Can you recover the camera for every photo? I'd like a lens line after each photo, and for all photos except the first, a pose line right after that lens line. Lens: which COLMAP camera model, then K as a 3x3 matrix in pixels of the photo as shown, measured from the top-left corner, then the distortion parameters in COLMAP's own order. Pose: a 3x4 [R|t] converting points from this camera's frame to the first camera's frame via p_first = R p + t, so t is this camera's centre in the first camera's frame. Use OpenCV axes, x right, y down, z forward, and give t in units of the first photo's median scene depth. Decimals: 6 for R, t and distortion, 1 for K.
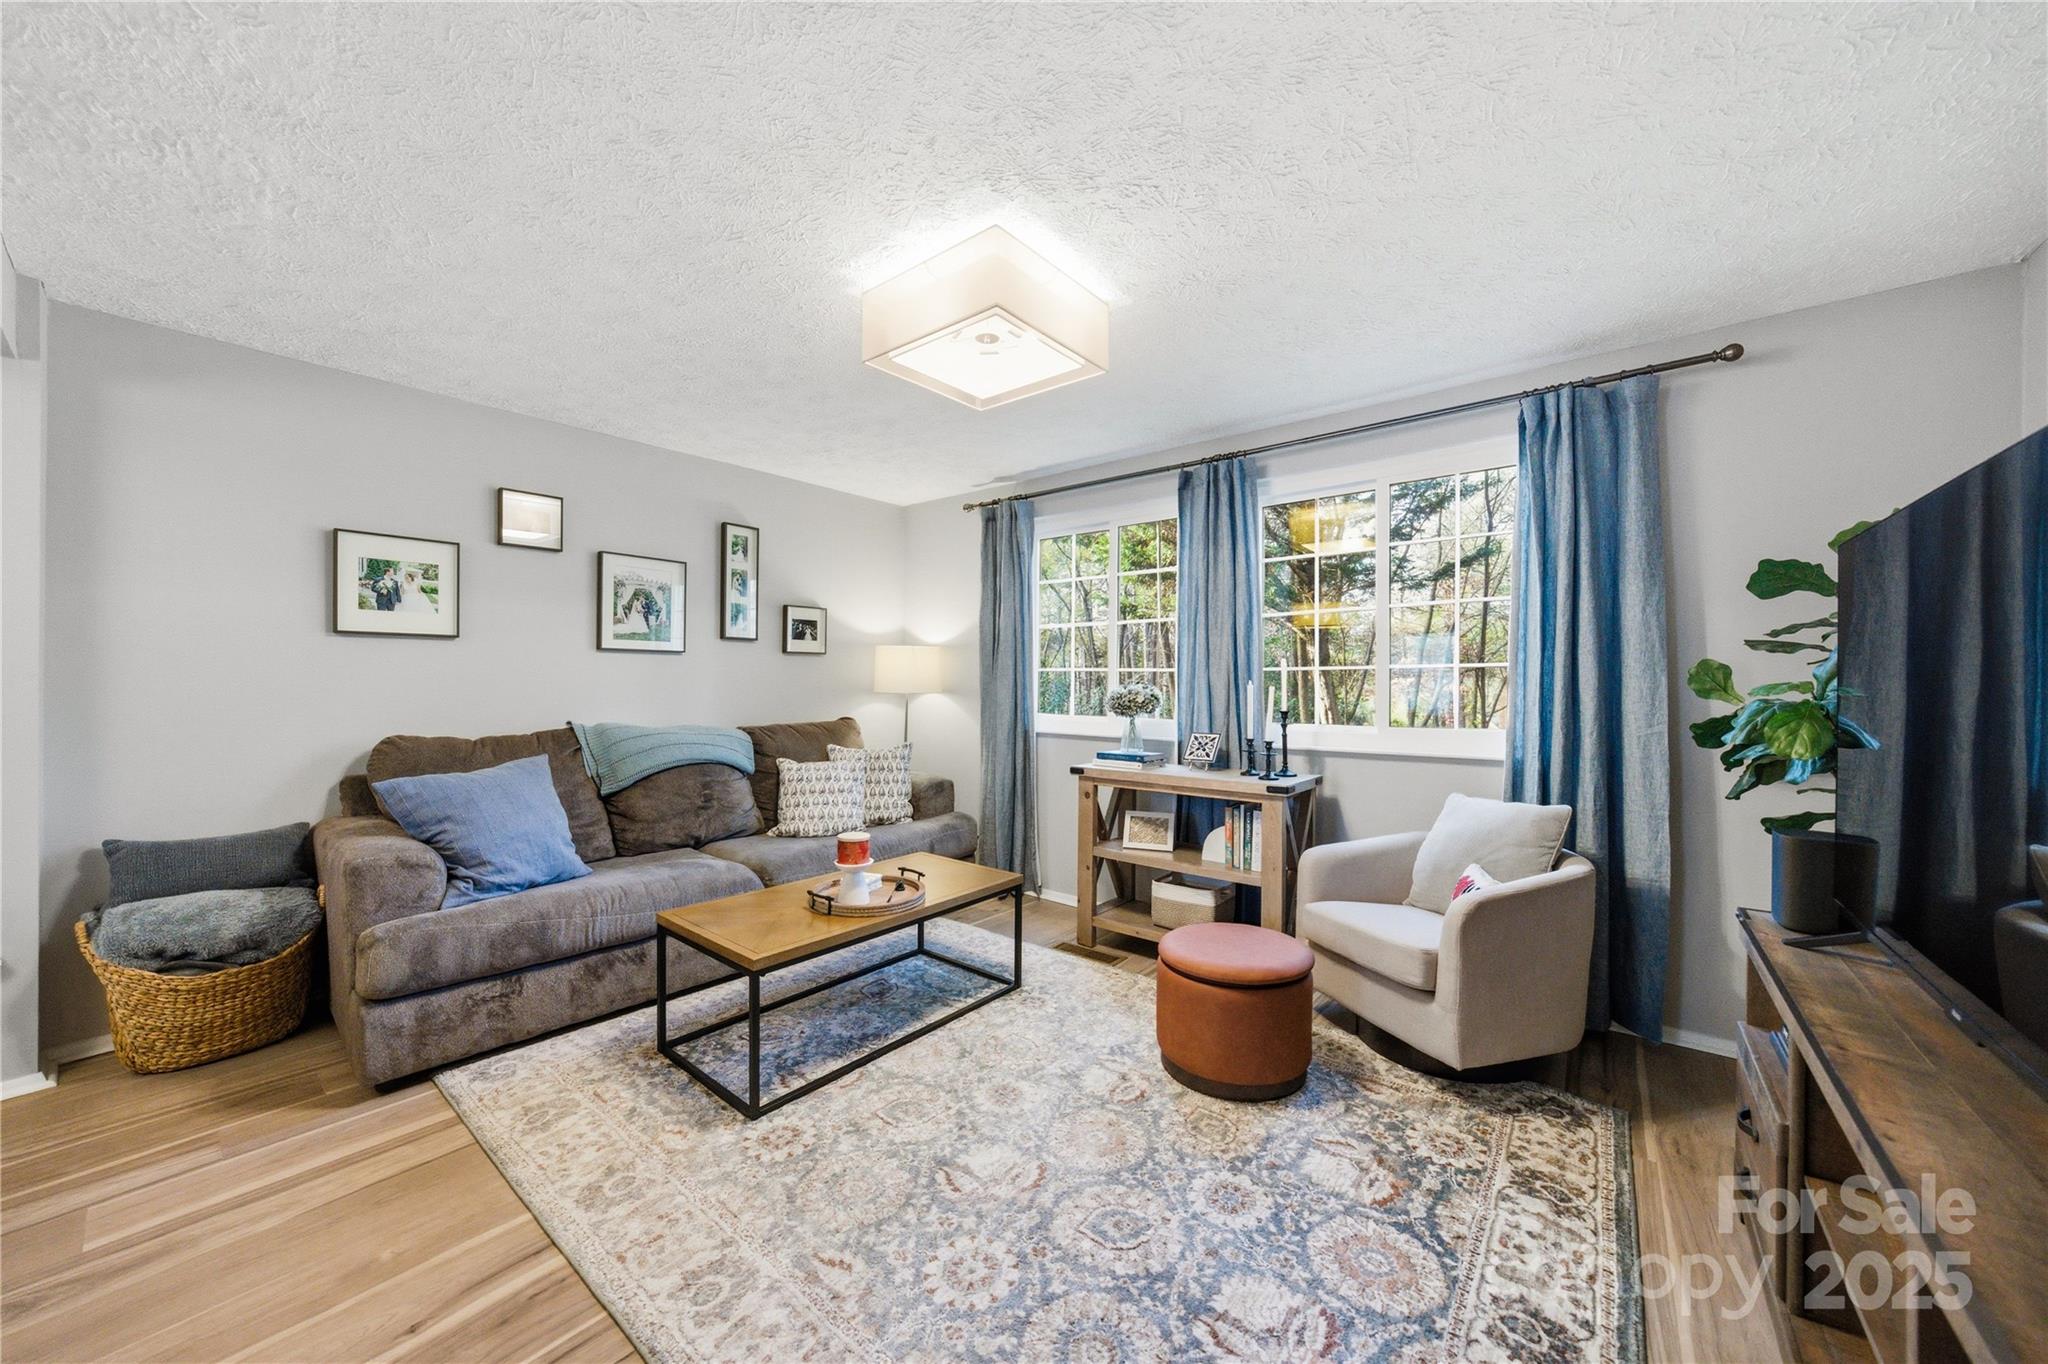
lens RADIAL K [[743.6, 0, 1024.0], [0, 743.6, 682.0], [0, 0, 1]] dist [-0.002636, -0.000042]
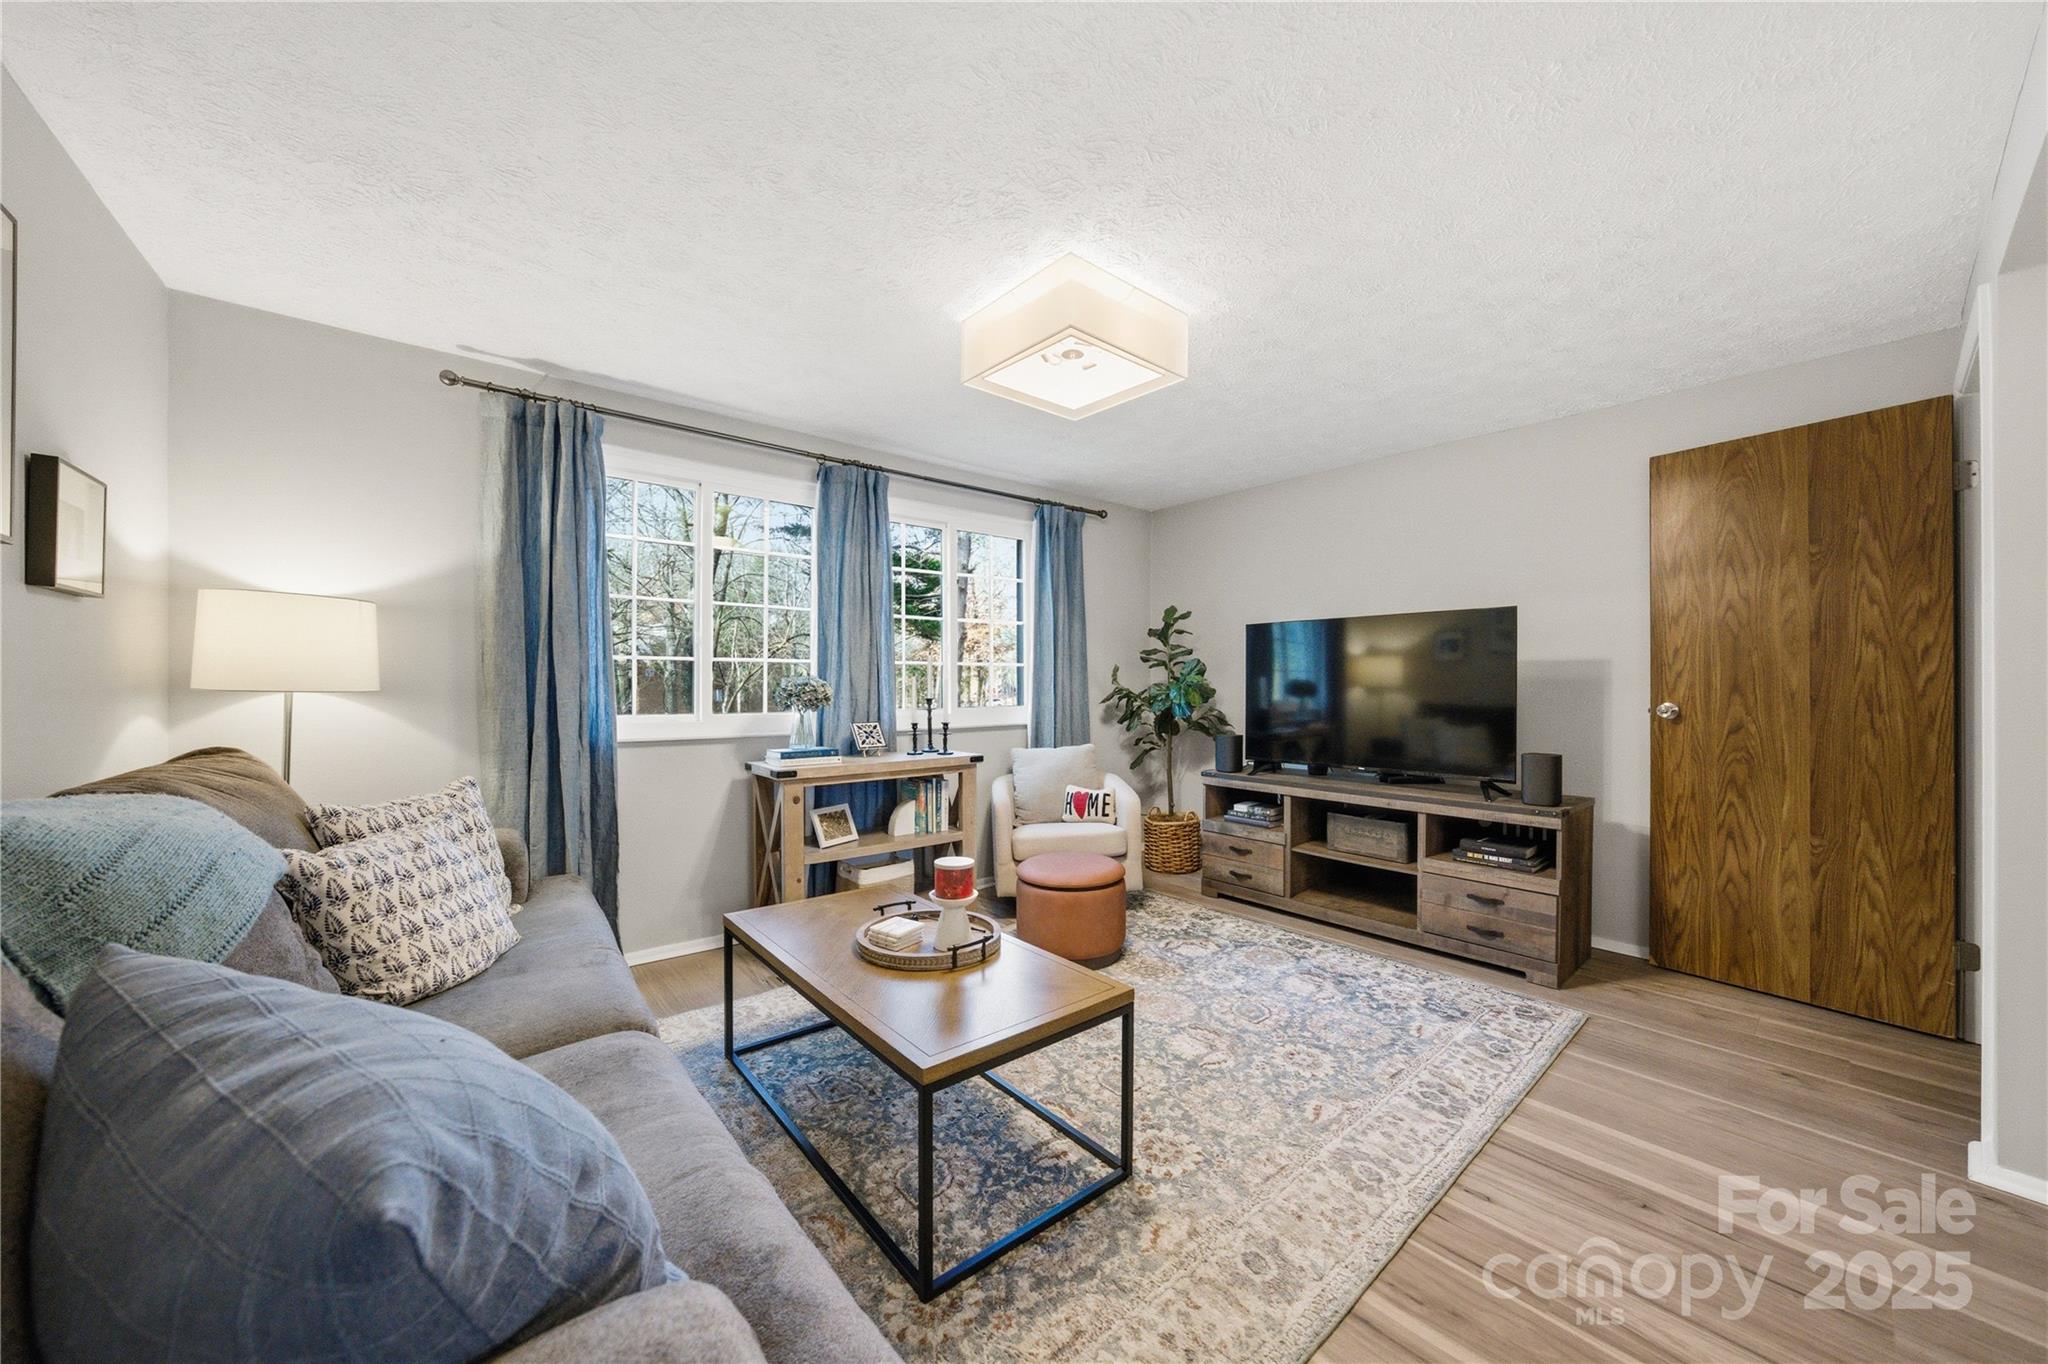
lens RADIAL K [[723.6, 0, 1022.3], [0, 723.6, 682.4], [0, 0, 1]] dist [-0.017736, 0.000231]
pose [[0.190040, -0.007465, 0.981748, -0.456478], [-0.004018, 0.999957, 0.008381, 0.001629], [-0.981768, -0.005538, 0.190002, 0.365165]]
